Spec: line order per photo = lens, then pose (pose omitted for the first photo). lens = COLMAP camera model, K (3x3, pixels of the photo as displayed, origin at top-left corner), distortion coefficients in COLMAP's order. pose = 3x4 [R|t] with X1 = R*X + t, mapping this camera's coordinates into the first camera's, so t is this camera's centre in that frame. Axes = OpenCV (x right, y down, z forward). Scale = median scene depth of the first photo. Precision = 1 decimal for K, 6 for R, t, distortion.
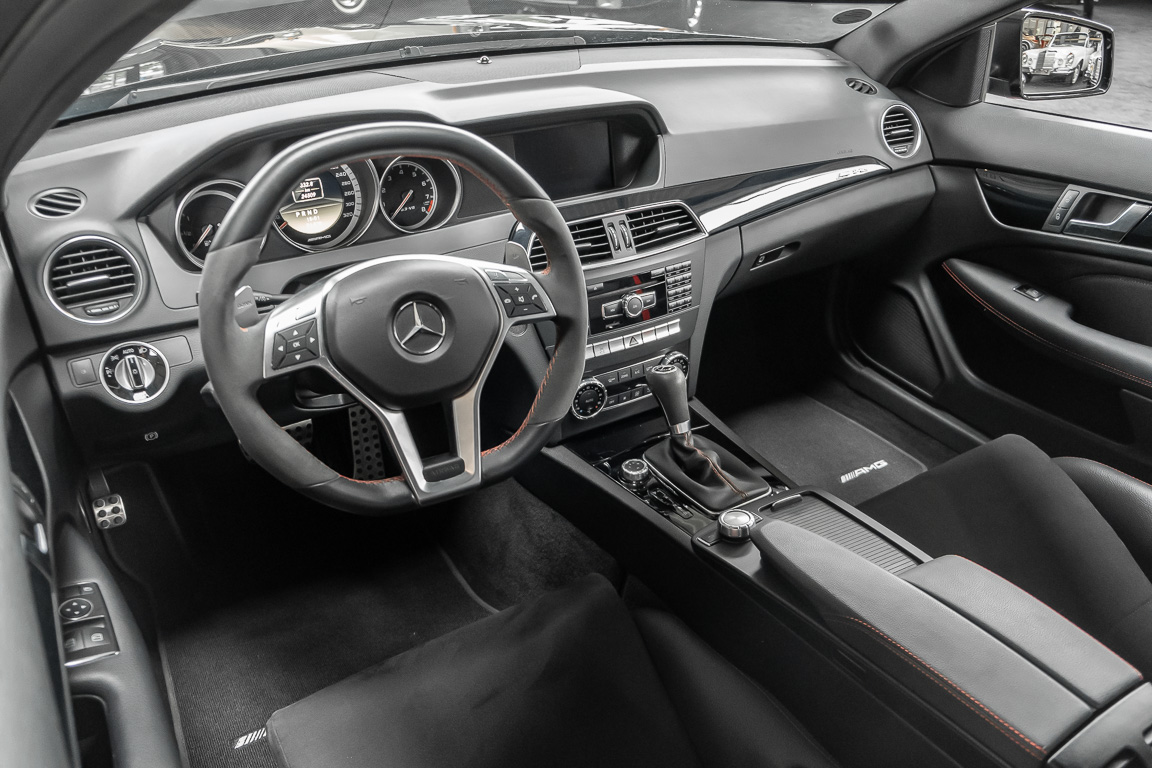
lens RADIAL K [[873.7, 0, 557.9], [0, 873.7, 386.4], [0, 0, 1]] dist [-0.008280, 0.000523]
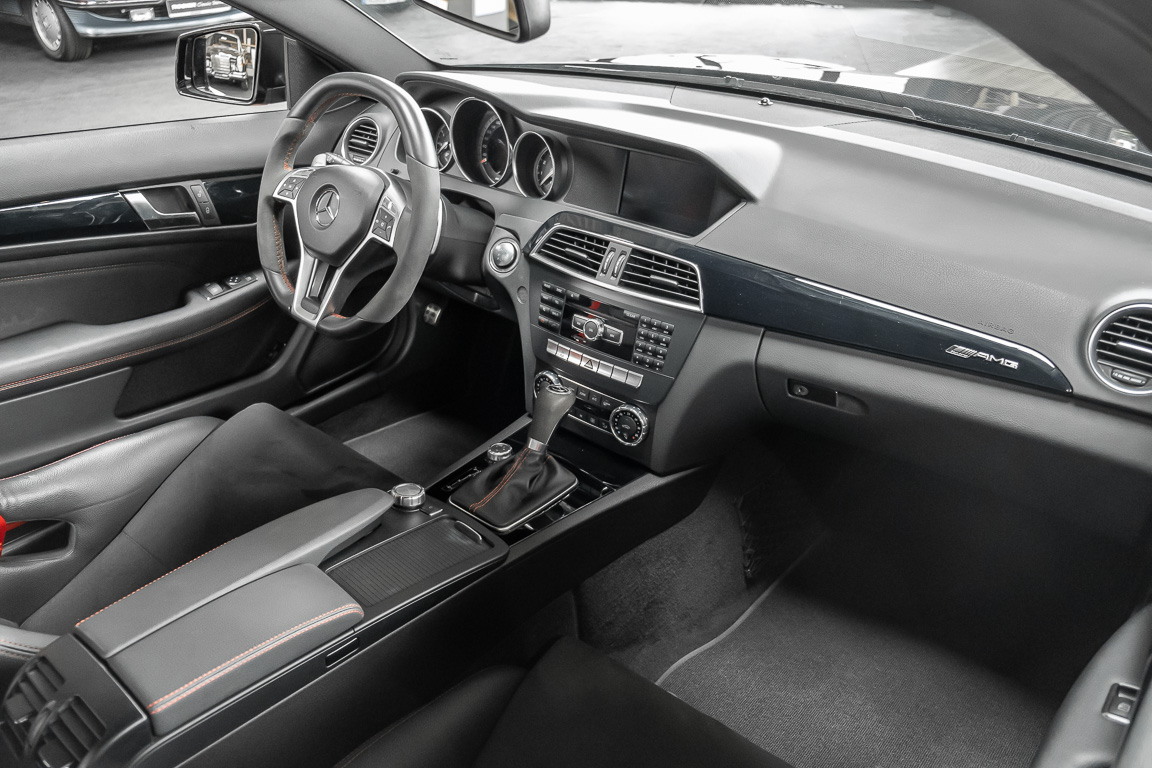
lens RADIAL K [[893.1, 0, 576.0], [0, 893.1, 384.0], [0, 0, 1]] dist [-0.025451, 0.008372]
pose [[0.326259, 0.446407, -0.833232, 0.988262], [-0.498062, 0.830367, 0.249852, -0.293681], [0.803424, 0.333484, 0.493253, 0.498387]]
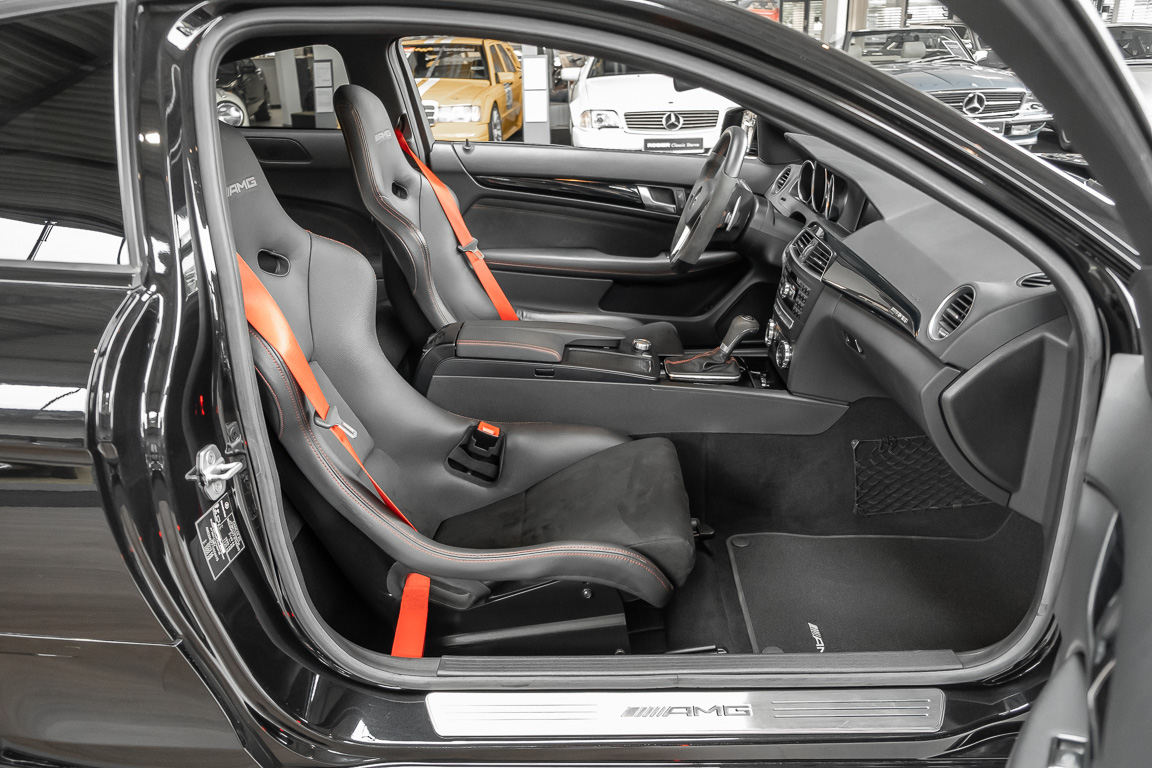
lens RADIAL K [[893.1, 0, 576.0], [0, 893.1, 384.0], [0, 0, 1]] dist [-0.025451, 0.008372]
pose [[-0.533764, 0.294483, -0.792702, 1.626647], [-0.440061, 0.703748, 0.557751, -0.710387], [0.722110, 0.646544, -0.246045, 1.247853]]
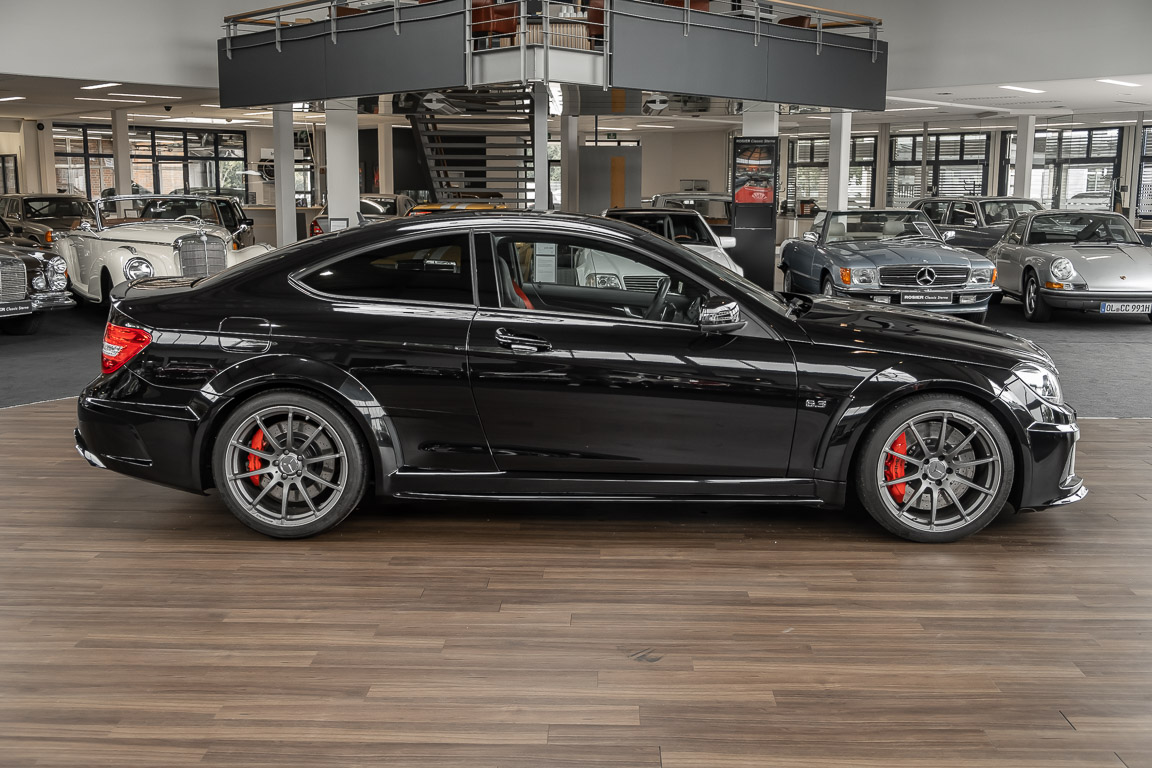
lens RADIAL K [[1125.4, 0, 576.0], [0, 1125.4, 384.0], [0, 0, 1]] dist [-0.036175, 0.018619]
pose [[-0.535037, 0.115530, -0.836892, 4.618744], [-0.461792, 0.789527, 0.404222, -1.783643], [0.707448, 0.602744, -0.369076, 2.669160]]
